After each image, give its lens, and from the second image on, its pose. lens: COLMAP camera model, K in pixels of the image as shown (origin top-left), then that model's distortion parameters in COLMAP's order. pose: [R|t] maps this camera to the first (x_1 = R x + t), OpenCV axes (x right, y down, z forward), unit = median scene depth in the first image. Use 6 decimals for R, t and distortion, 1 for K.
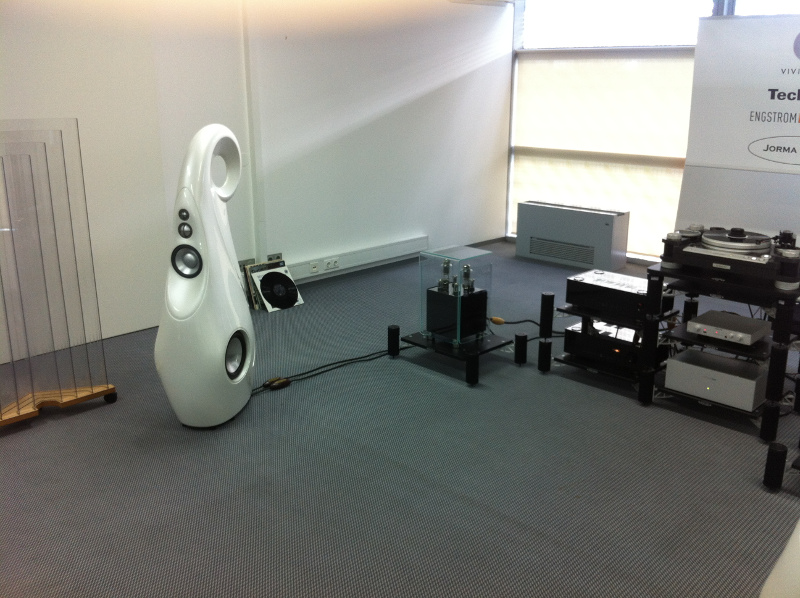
lens RADIAL K [[768.1, 0, 418.1], [0, 768.1, 293.8], [0, 0, 1]] dist [0.097653, -0.318433]
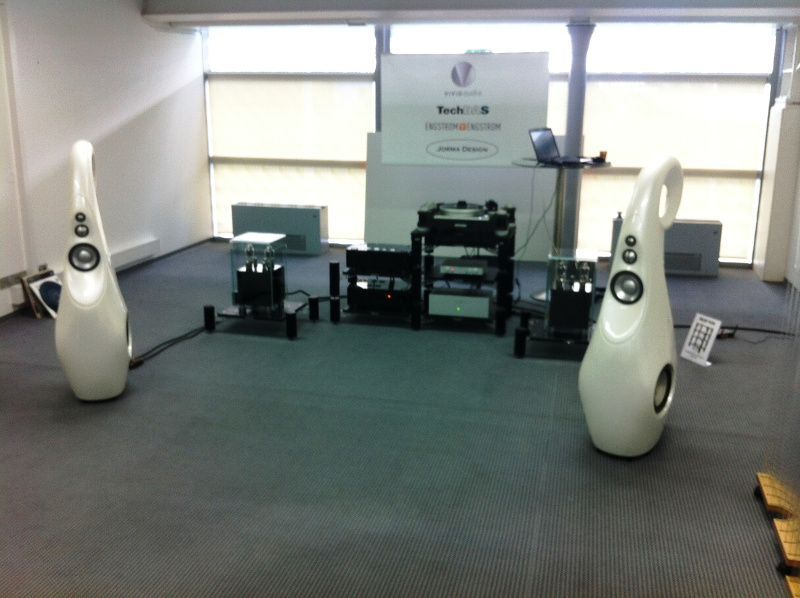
lens RADIAL K [[767.4, 0, 416.3], [0, 767.4, 279.8], [0, 0, 1]] dist [0.111264, -0.341218]
pose [[0.860932, -0.117007, 0.495081, -0.370663], [0.133323, 0.991070, 0.002384, 0.046177], [-0.490938, 0.063953, 0.868844, -0.217400]]
